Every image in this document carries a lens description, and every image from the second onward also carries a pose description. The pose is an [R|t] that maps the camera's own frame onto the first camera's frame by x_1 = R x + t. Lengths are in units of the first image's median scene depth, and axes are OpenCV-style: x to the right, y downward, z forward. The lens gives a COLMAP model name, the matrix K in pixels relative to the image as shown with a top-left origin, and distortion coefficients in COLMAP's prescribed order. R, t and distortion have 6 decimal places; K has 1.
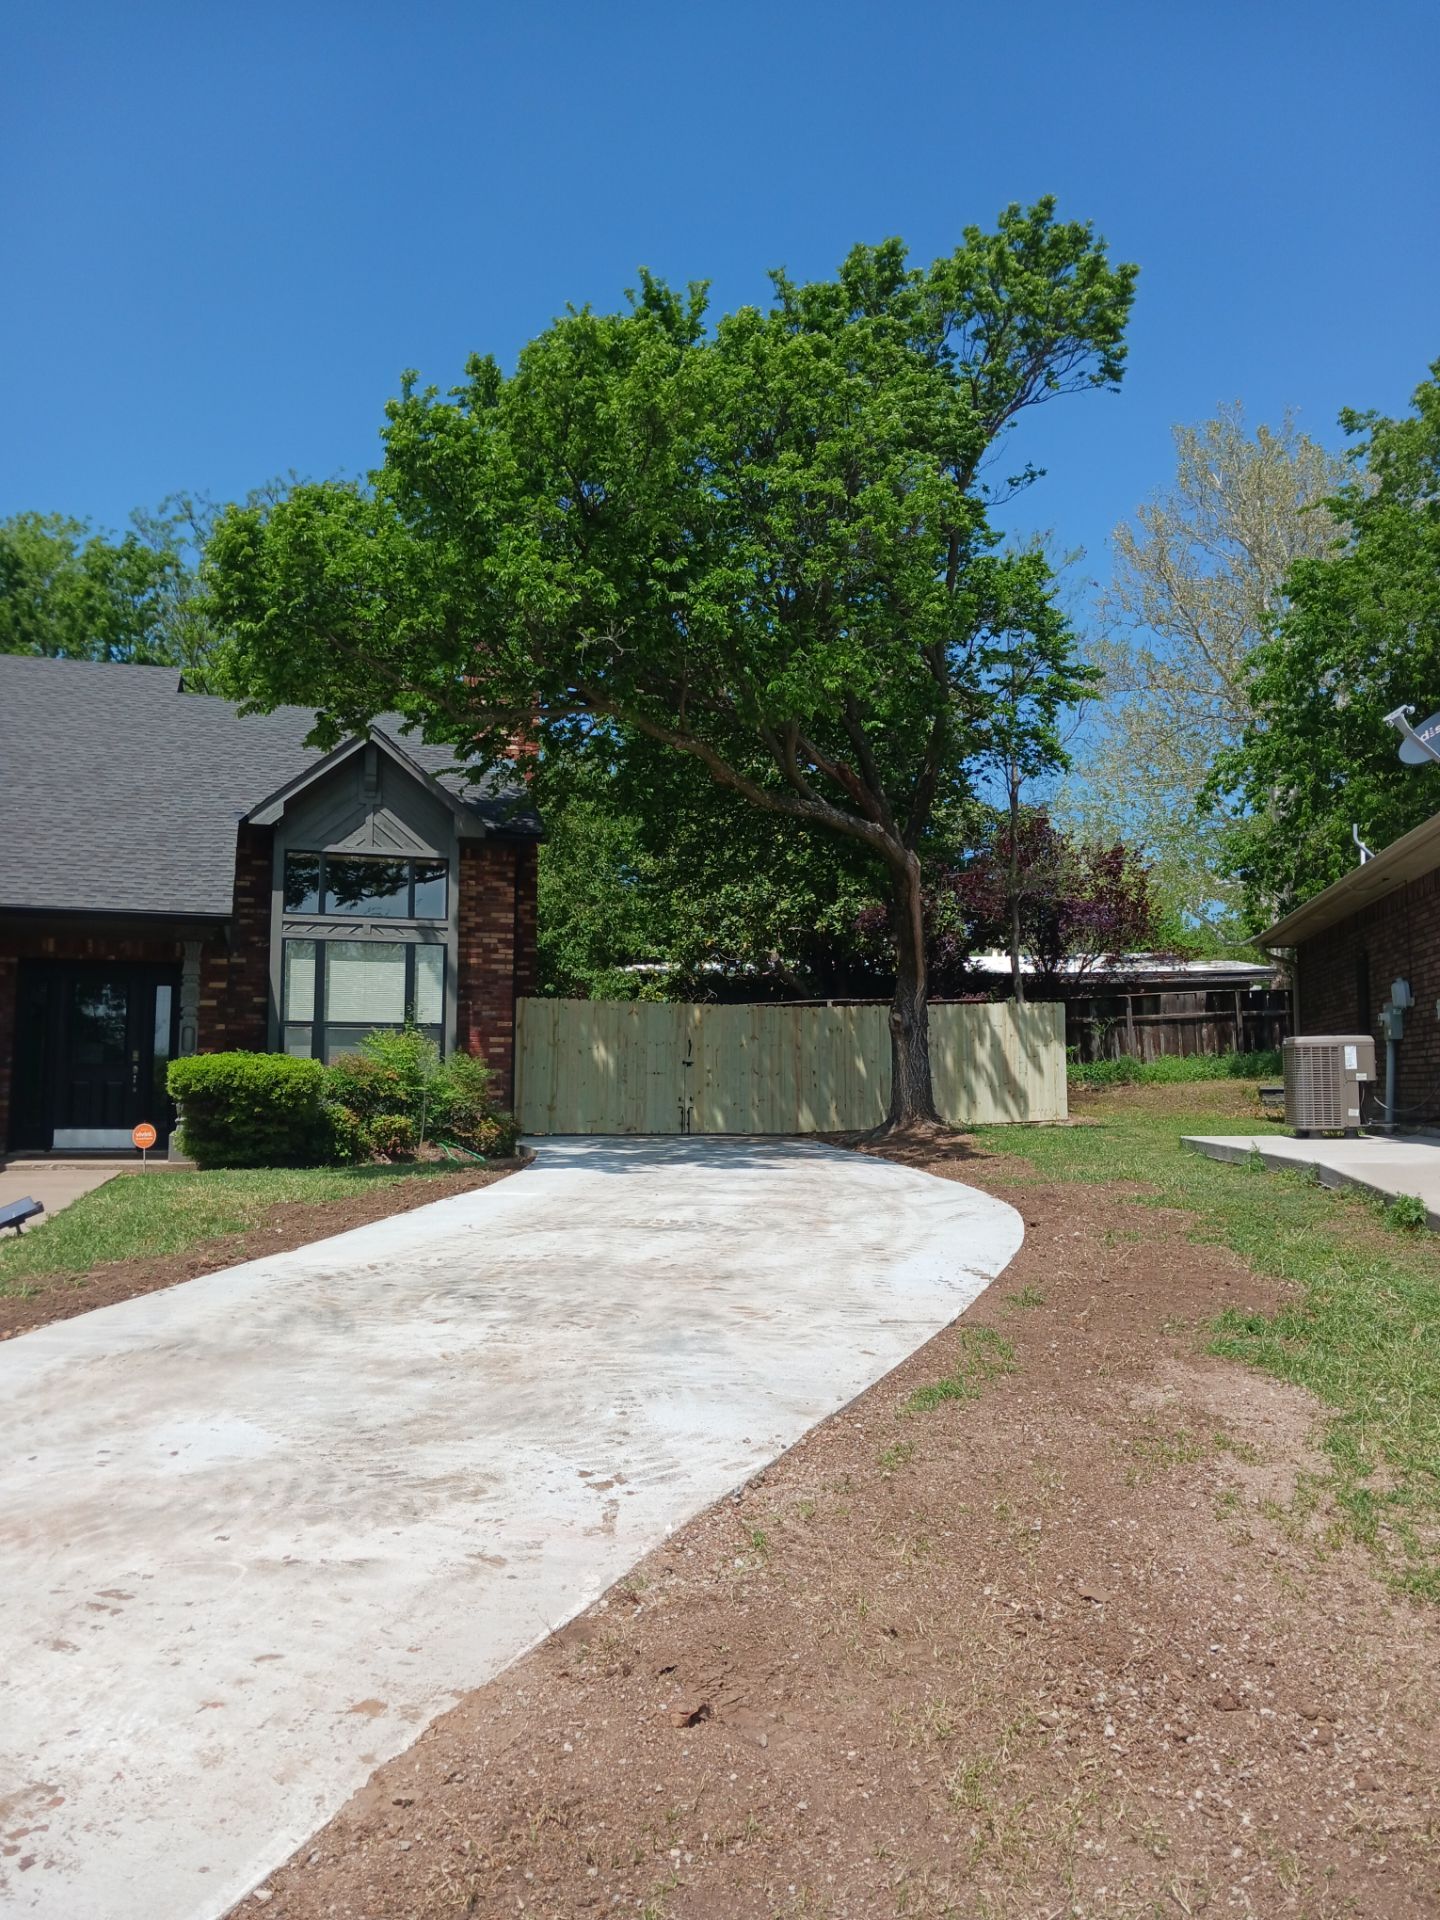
lens RADIAL K [[1514.0, 0, 715.7], [0, 1514.0, 971.5], [0, 0, 1]] dist [0.036028, -0.050377]
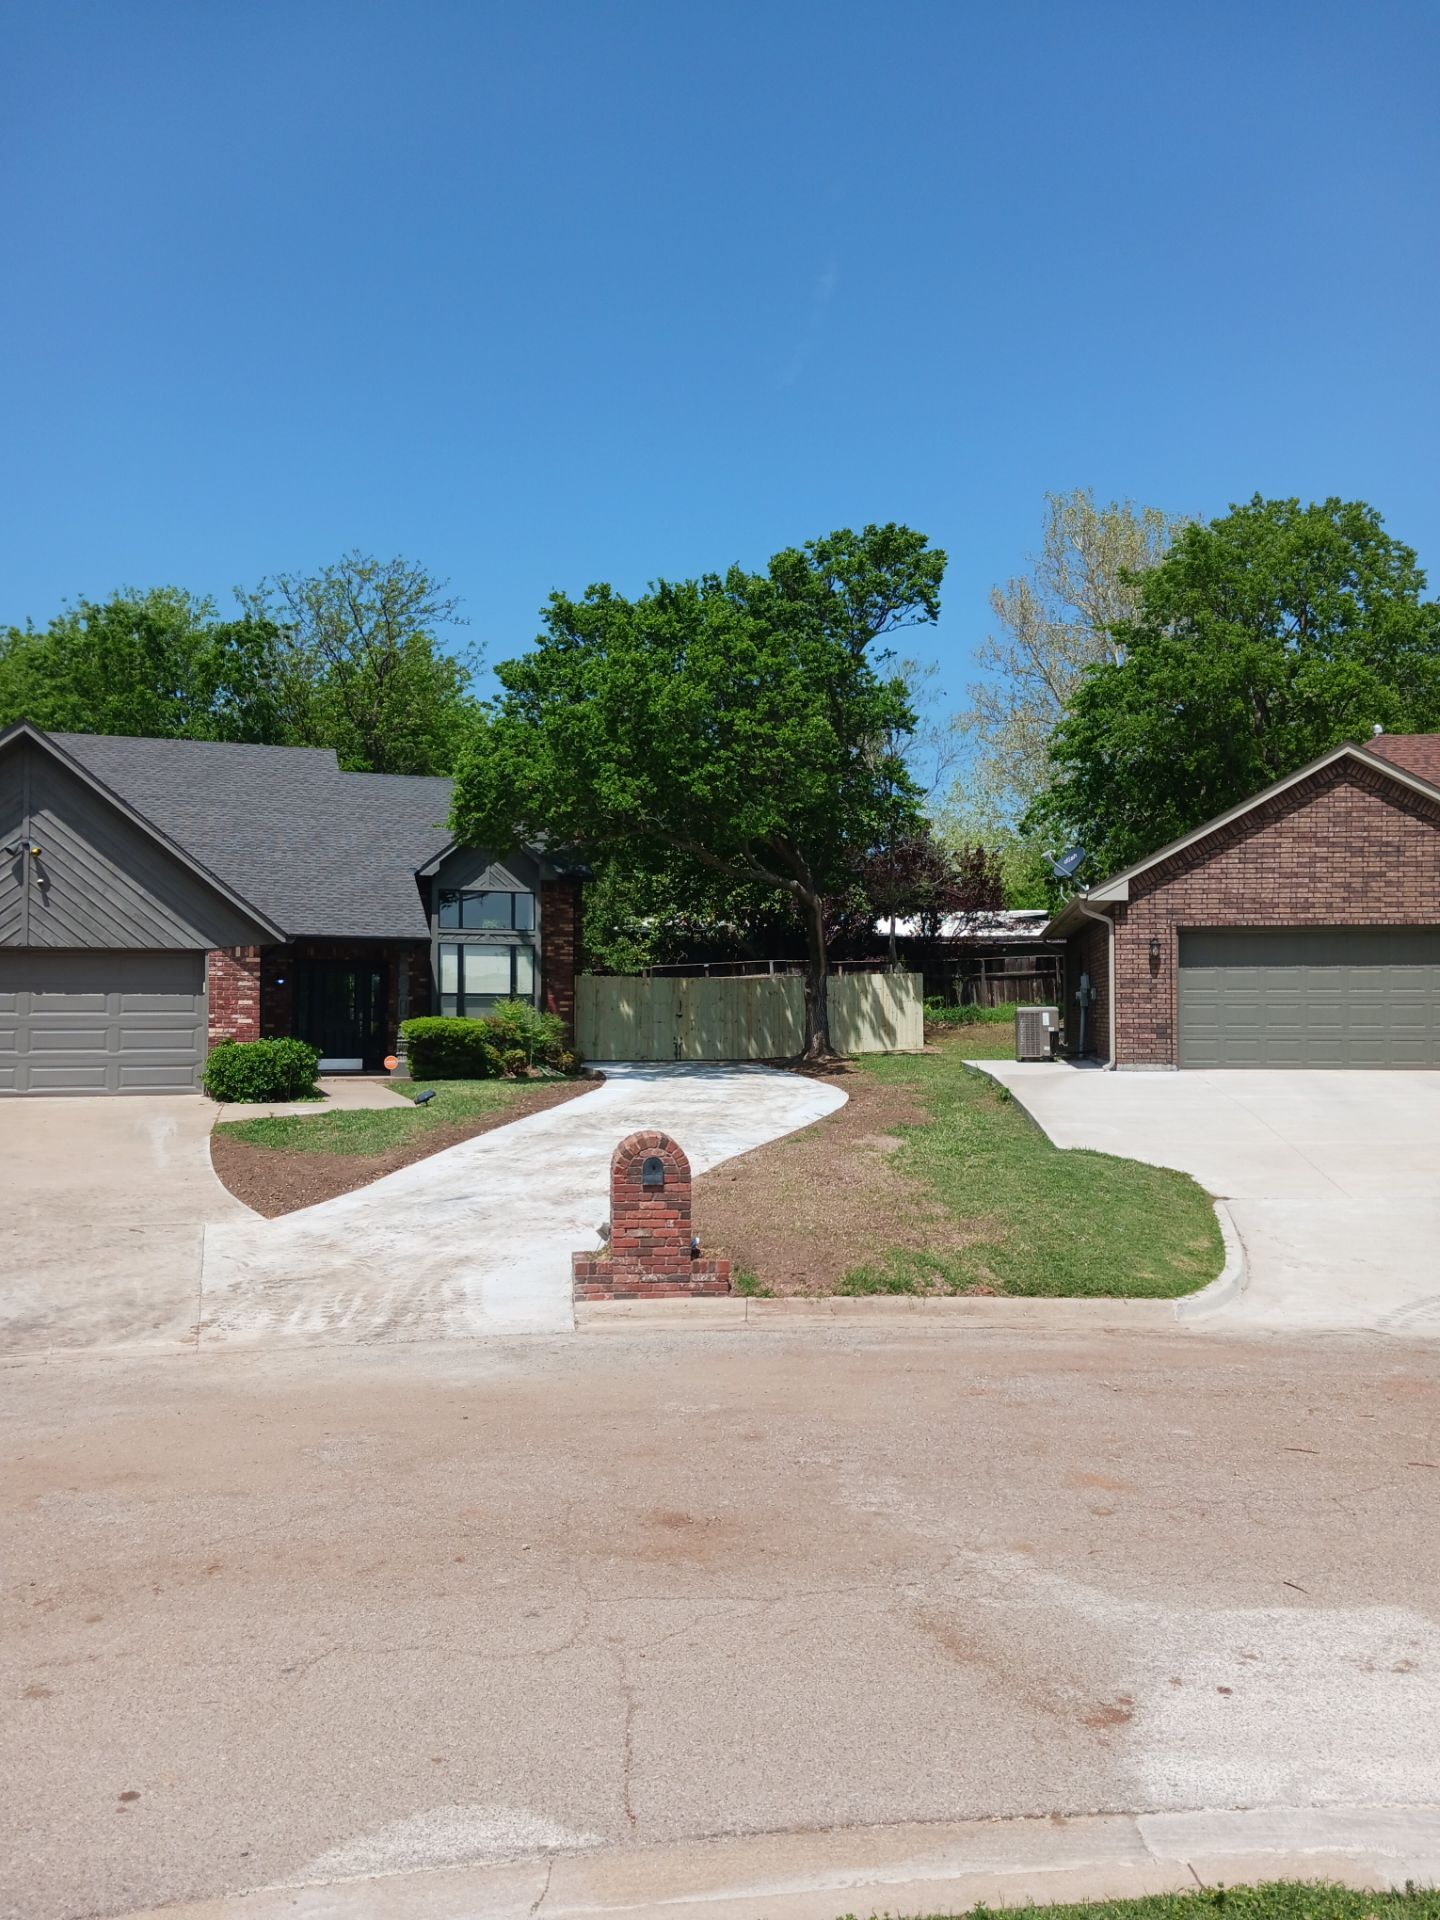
lens RADIAL K [[1514.0, 0, 720.9], [0, 1514.0, 970.8], [0, 0, 1]] dist [0.036028, -0.050377]
pose [[0.999252, -0.001572, 0.038631, -0.039053], [-0.000417, 0.998677, 0.051417, -0.072974], [-0.038661, -0.051395, 0.997930, -0.627107]]
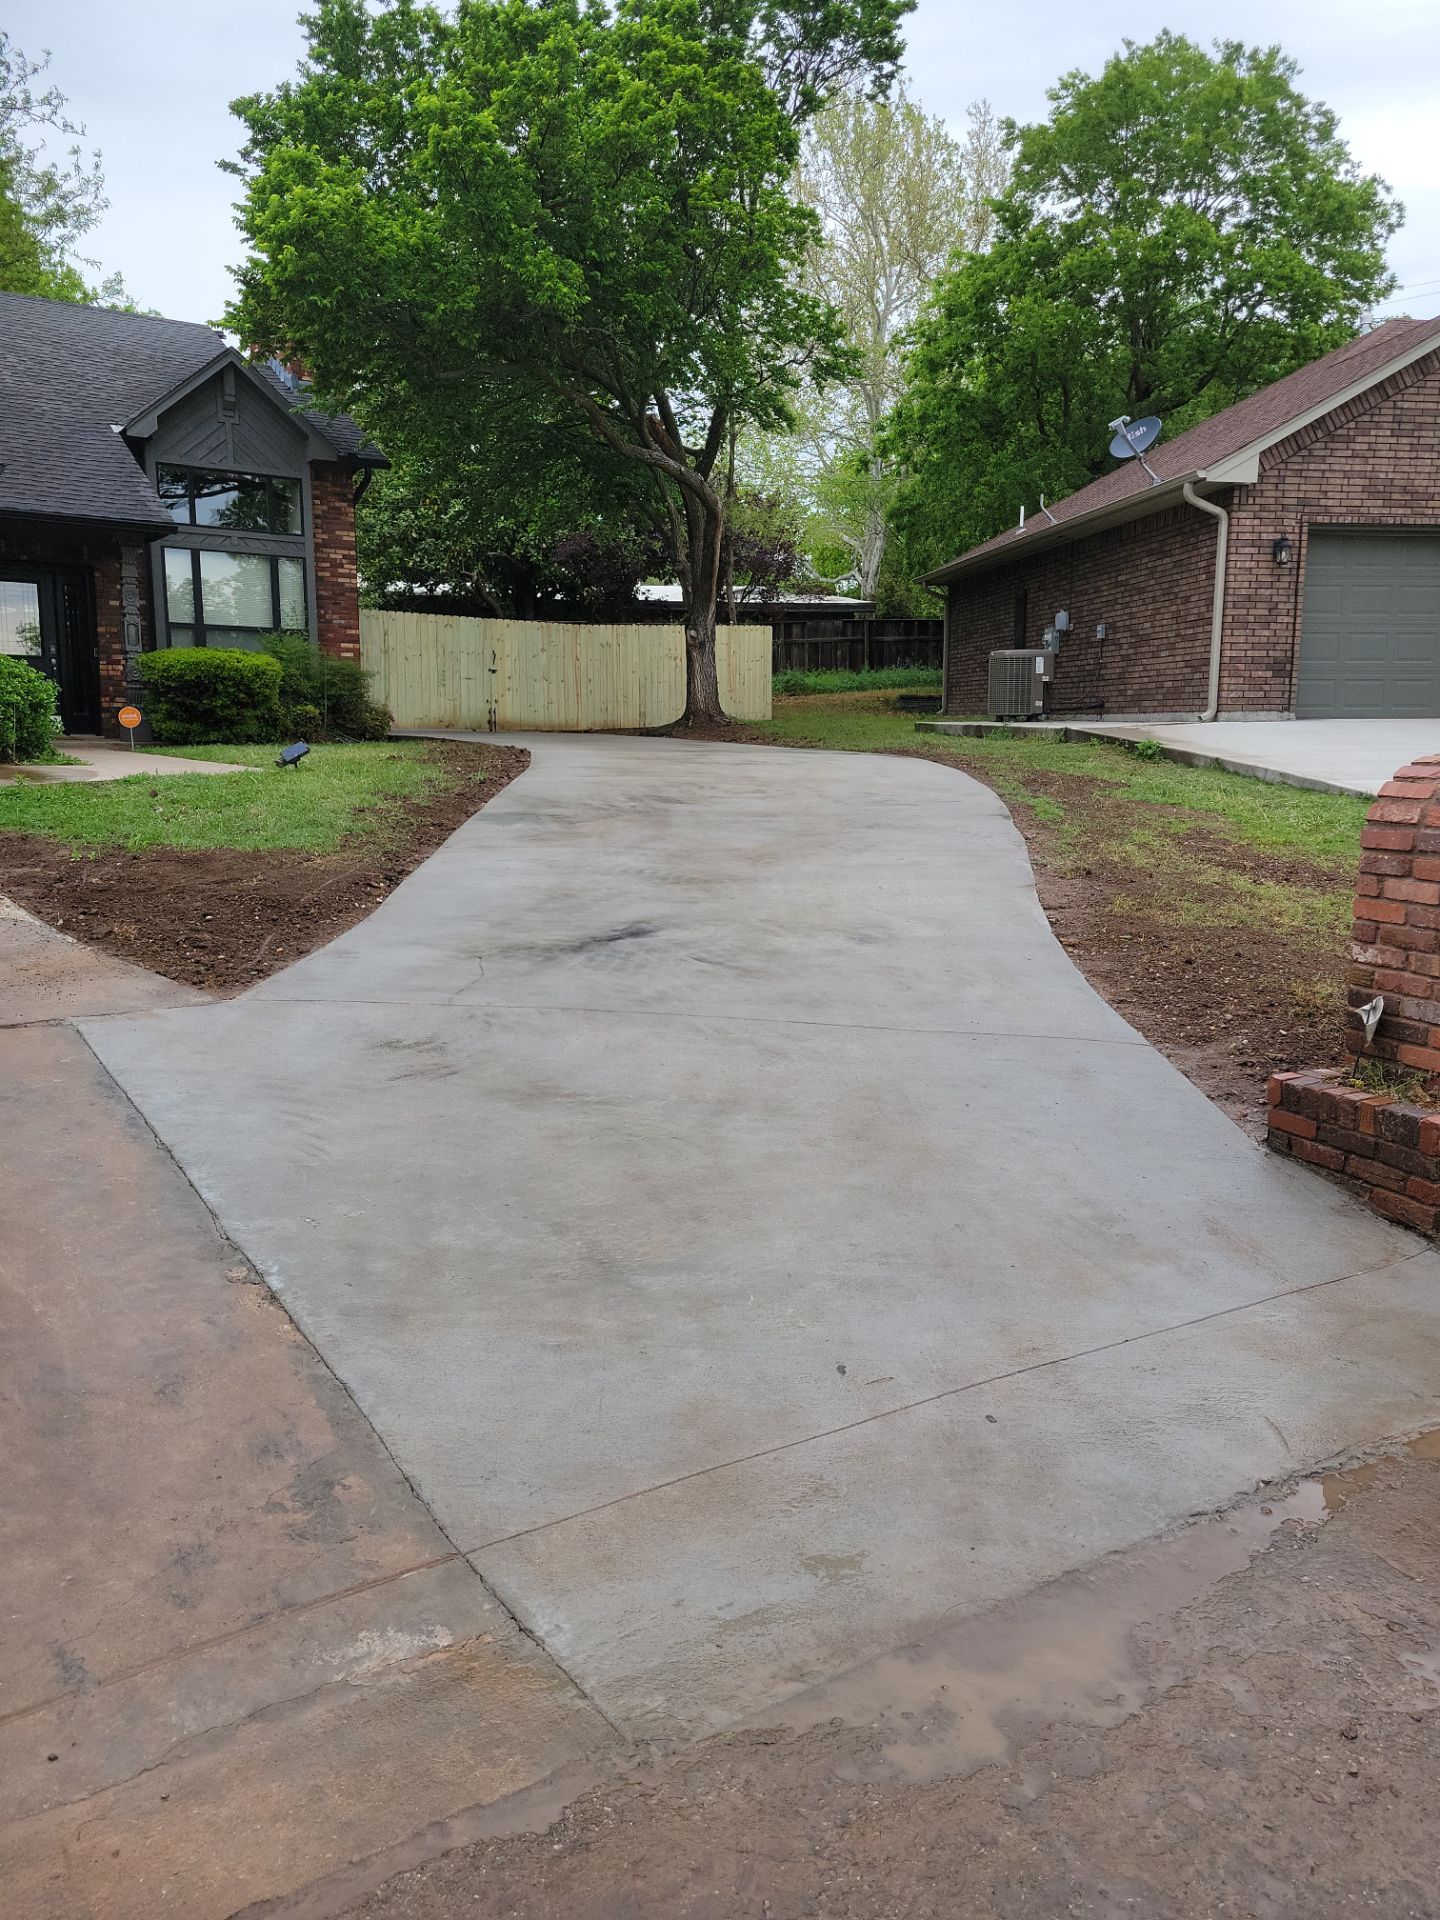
lens RADIAL K [[1449.6, 0, 741.8], [0, 1449.6, 937.7], [0, 0, 1]] dist [0.060657, -0.039239]
pose [[0.945666, -0.046953, 0.321731, -0.230922], [-0.026956, 0.974790, 0.221491, 0.007887], [-0.324020, -0.218129, 0.920560, -0.179959]]
